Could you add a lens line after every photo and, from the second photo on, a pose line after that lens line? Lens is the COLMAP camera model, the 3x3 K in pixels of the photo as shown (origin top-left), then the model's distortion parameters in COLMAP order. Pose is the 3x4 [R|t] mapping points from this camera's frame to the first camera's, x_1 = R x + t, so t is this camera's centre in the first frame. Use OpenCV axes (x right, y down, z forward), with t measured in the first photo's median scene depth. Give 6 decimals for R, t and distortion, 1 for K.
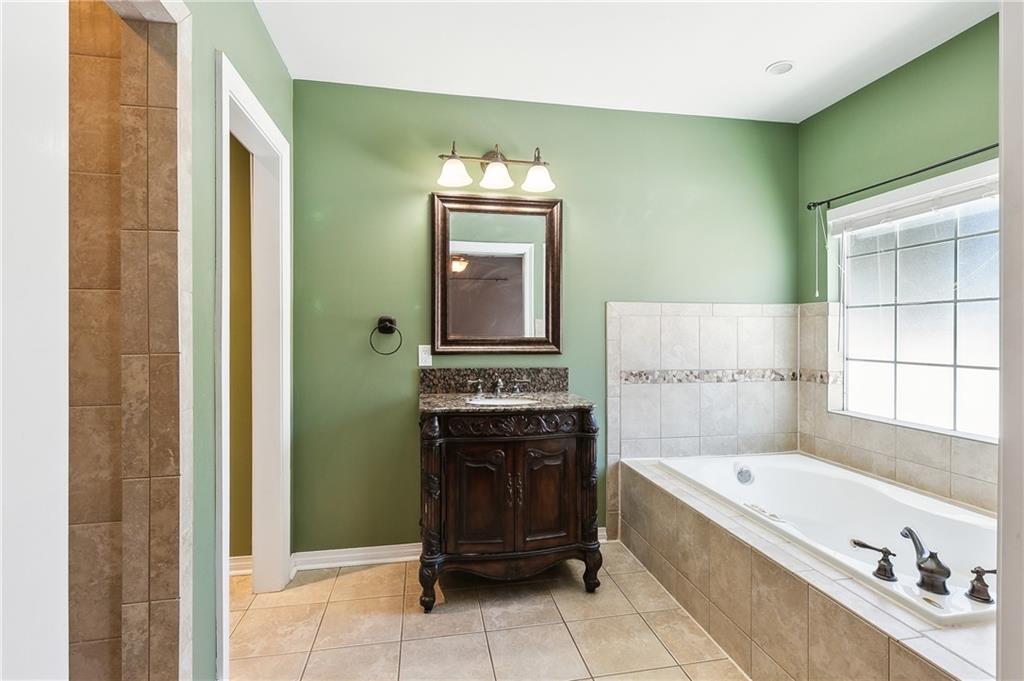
lens RADIAL K [[477.3, 0, 513.7], [0, 477.3, 334.3], [0, 0, 1]] dist [0.008898, -0.000501]
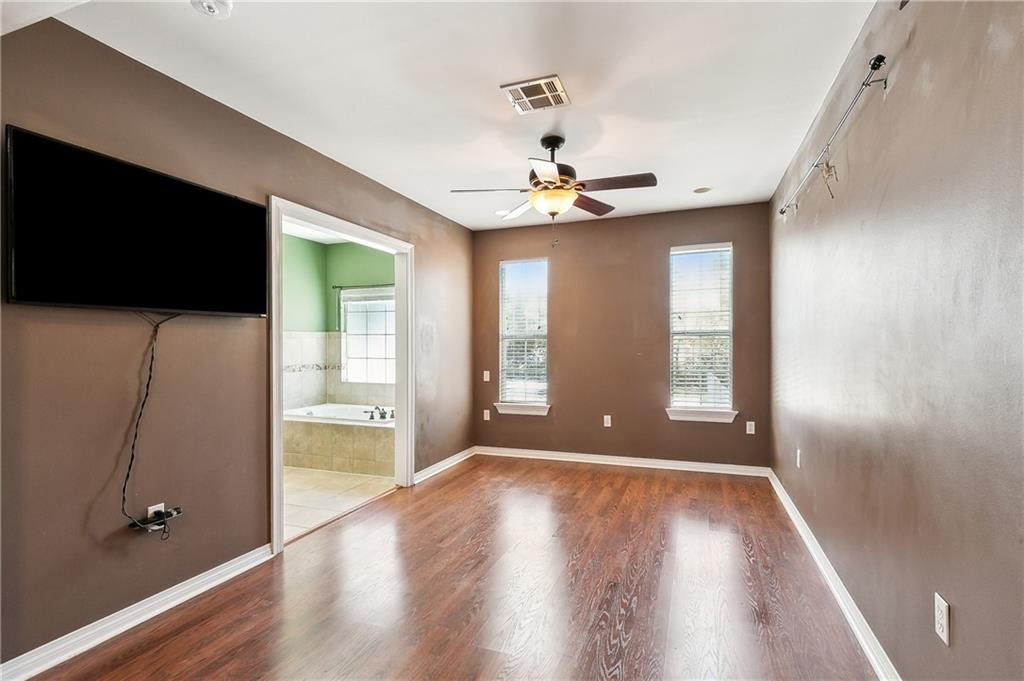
lens RADIAL K [[477.3, 0, 510.7], [0, 477.3, 348.9], [0, 0, 1]] dist [0.008898, -0.000501]
pose [[0.525242, -0.007540, 0.850920, -0.802404], [0.004294, 0.999971, 0.006210, -0.000498], [-0.850942, 0.000392, 0.525259, -0.814532]]
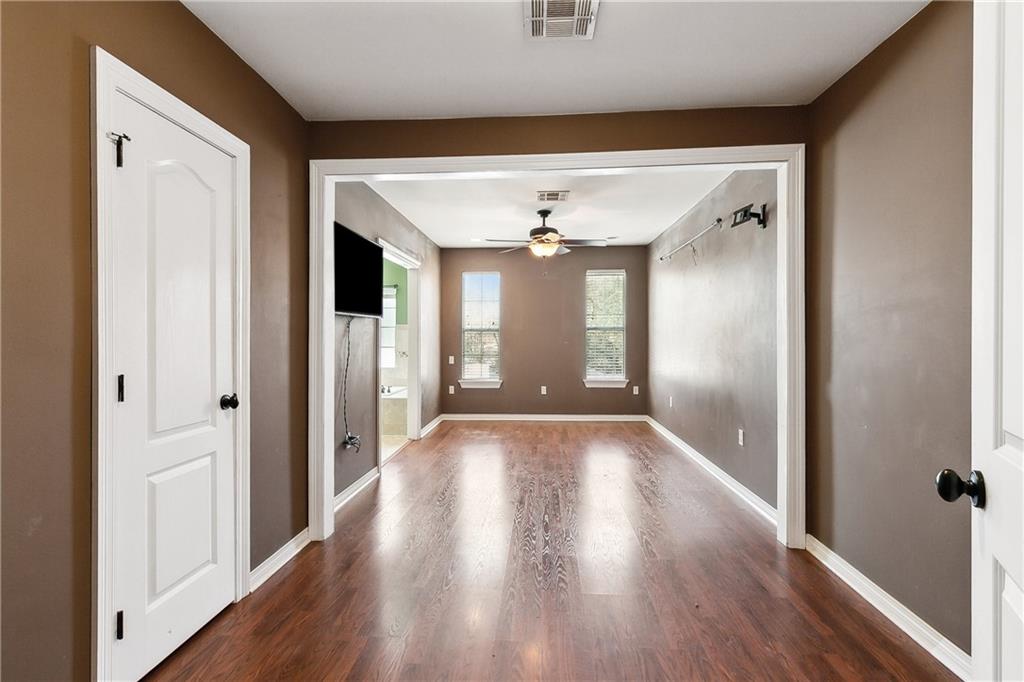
lens RADIAL K [[477.3, 0, 509.1], [0, 477.3, 336.4], [0, 0, 1]] dist [0.008898, -0.000501]
pose [[0.256419, 0.000348, 0.966566, -1.580885], [0.000573, 1.000000, -0.000512, -0.001607], [-0.966565, 0.000685, 0.256419, -0.653810]]
